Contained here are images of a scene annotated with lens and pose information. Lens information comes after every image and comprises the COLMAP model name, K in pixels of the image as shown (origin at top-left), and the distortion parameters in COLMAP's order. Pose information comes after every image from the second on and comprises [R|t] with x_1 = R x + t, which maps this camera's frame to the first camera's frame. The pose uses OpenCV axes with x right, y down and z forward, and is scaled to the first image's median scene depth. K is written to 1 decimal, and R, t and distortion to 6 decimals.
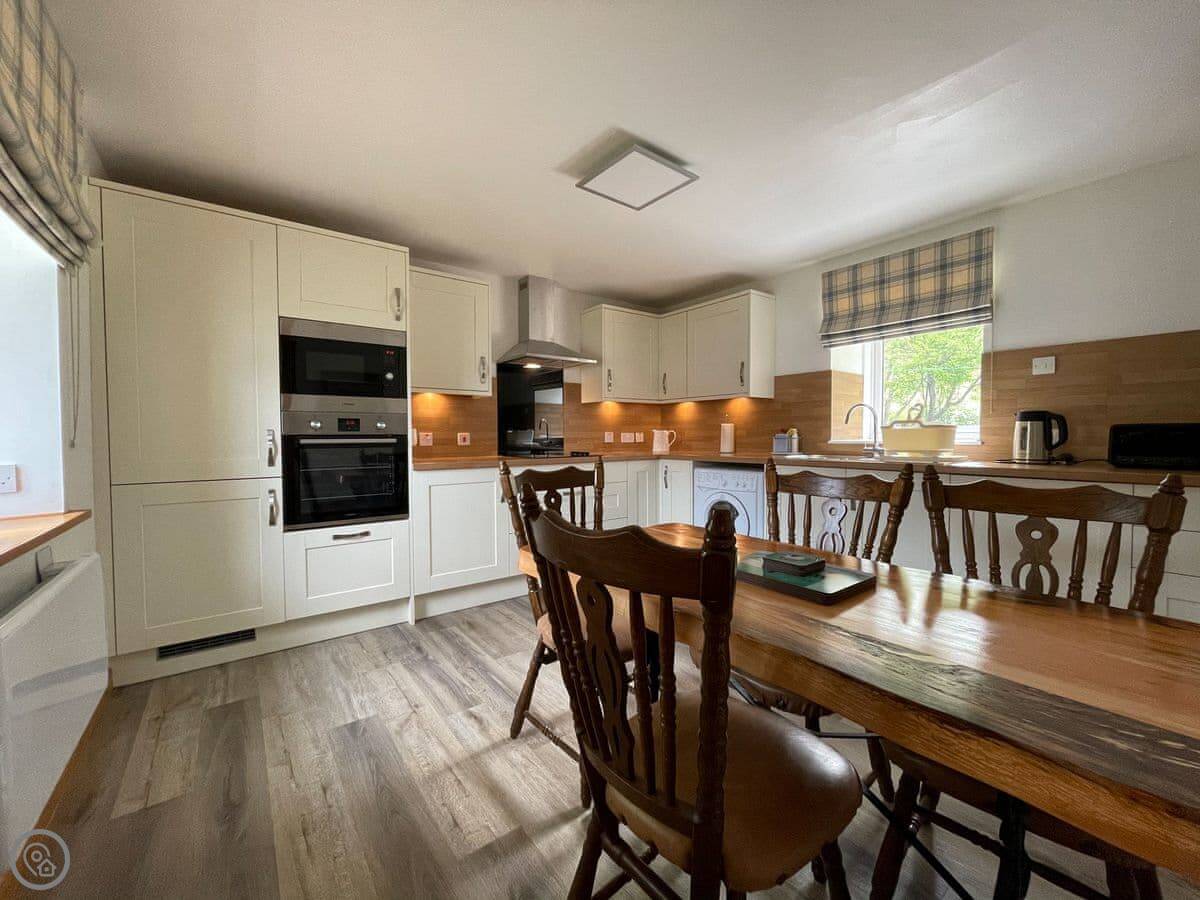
lens RADIAL K [[484.7, 0, 594.9], [0, 484.7, 447.5], [0, 0, 1]] dist [0.001422, 0.000249]
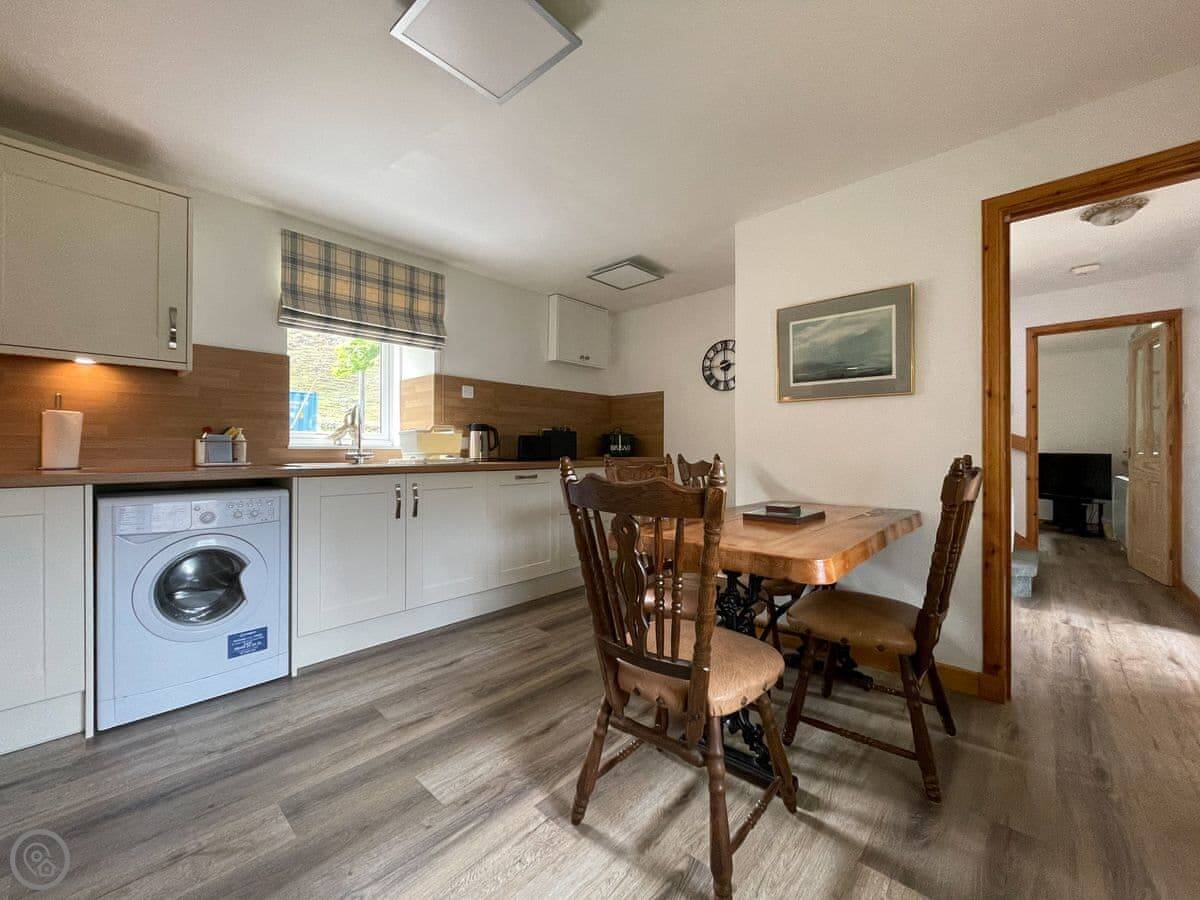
lens RADIAL K [[484.7, 0, 601.2], [0, 484.7, 450.1], [0, 0, 1]] dist [0.001422, 0.000249]
pose [[-0.179808, 0.000465, 0.983702, -0.452840], [0.021546, 0.999762, 0.003466, 0.002405], [-0.983466, 0.021818, -0.179776, 0.767843]]
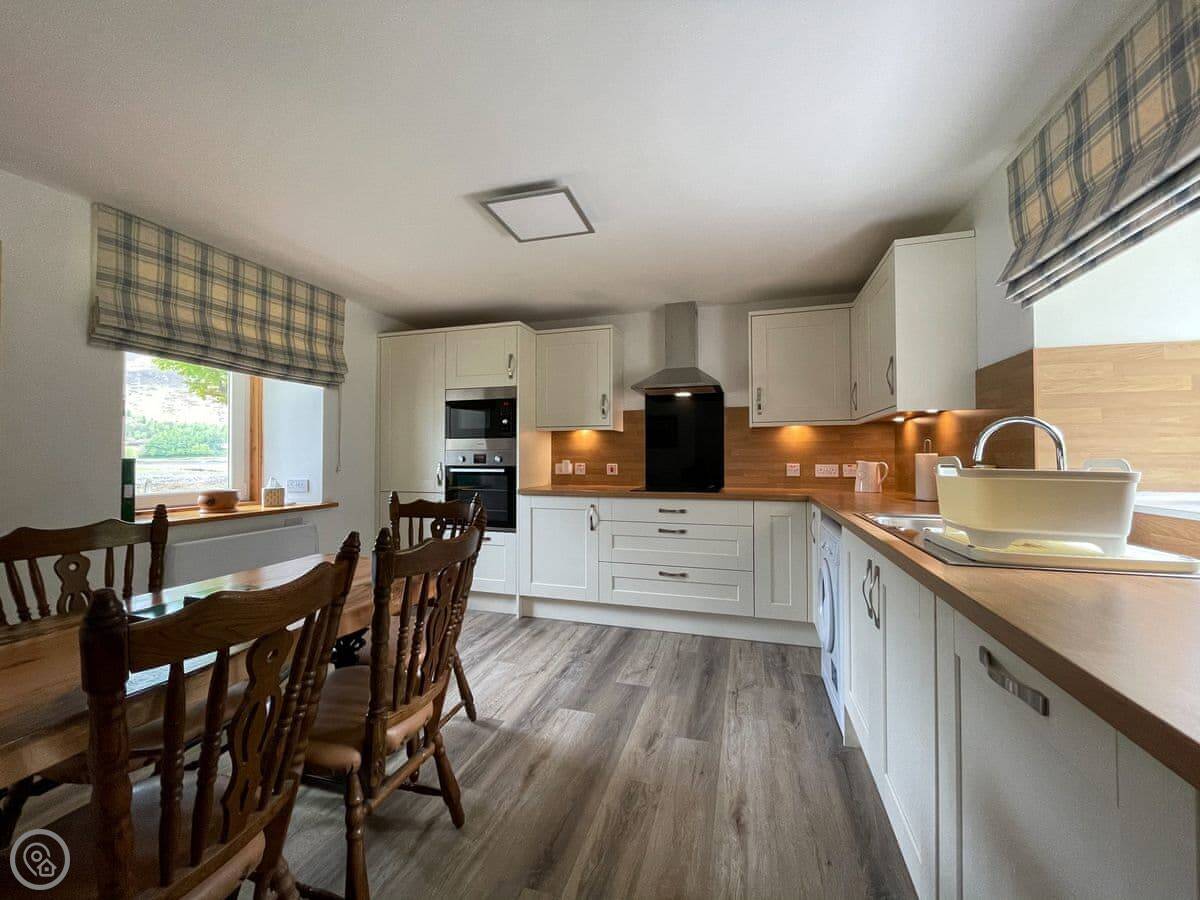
lens RADIAL K [[484.7, 0, 599.1], [0, 484.7, 448.5], [0, 0, 1]] dist [0.001422, 0.000249]
pose [[0.584080, -0.010942, -0.811622, 0.749920], [-0.021810, 0.999337, -0.029168, -0.039383], [0.811403, 0.034738, 0.583454, 0.418976]]
